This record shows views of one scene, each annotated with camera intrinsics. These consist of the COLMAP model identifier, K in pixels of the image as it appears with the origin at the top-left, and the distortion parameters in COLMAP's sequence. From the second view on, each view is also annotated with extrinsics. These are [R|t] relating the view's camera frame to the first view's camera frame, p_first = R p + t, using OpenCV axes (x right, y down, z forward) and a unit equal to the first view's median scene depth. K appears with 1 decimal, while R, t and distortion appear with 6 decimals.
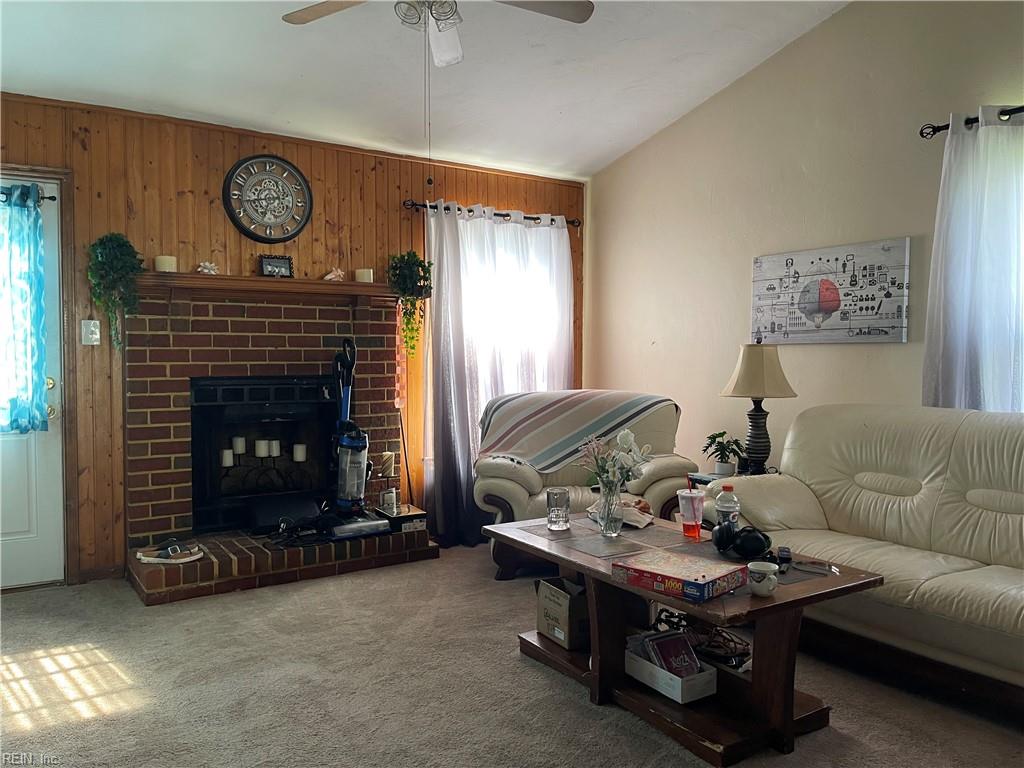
lens RADIAL K [[768.5, 0, 514.8], [0, 768.5, 381.9], [0, 0, 1]] dist [0.067368, -0.098025]
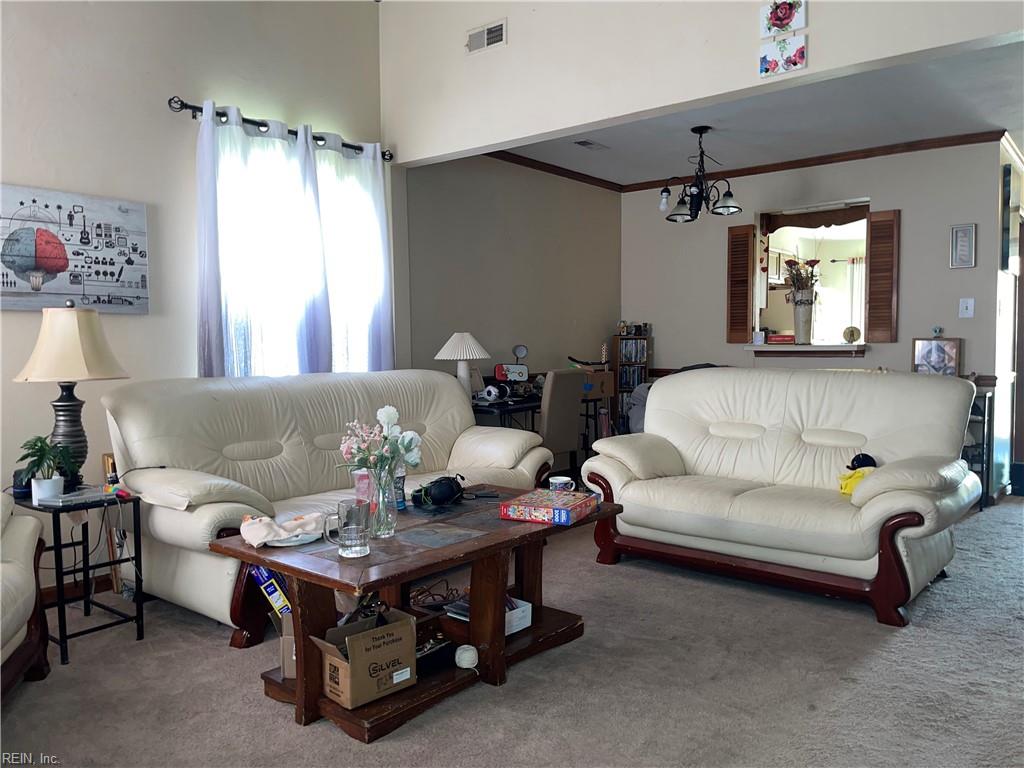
lens RADIAL K [[768.5, 0, 516.4], [0, 768.5, 388.5], [0, 0, 1]] dist [0.067368, -0.098025]
pose [[-0.307715, -0.050155, 0.950156, -0.523066], [0.037743, 0.997180, 0.064861, -0.004798], [-0.950730, 0.055820, -0.304954, 0.829943]]
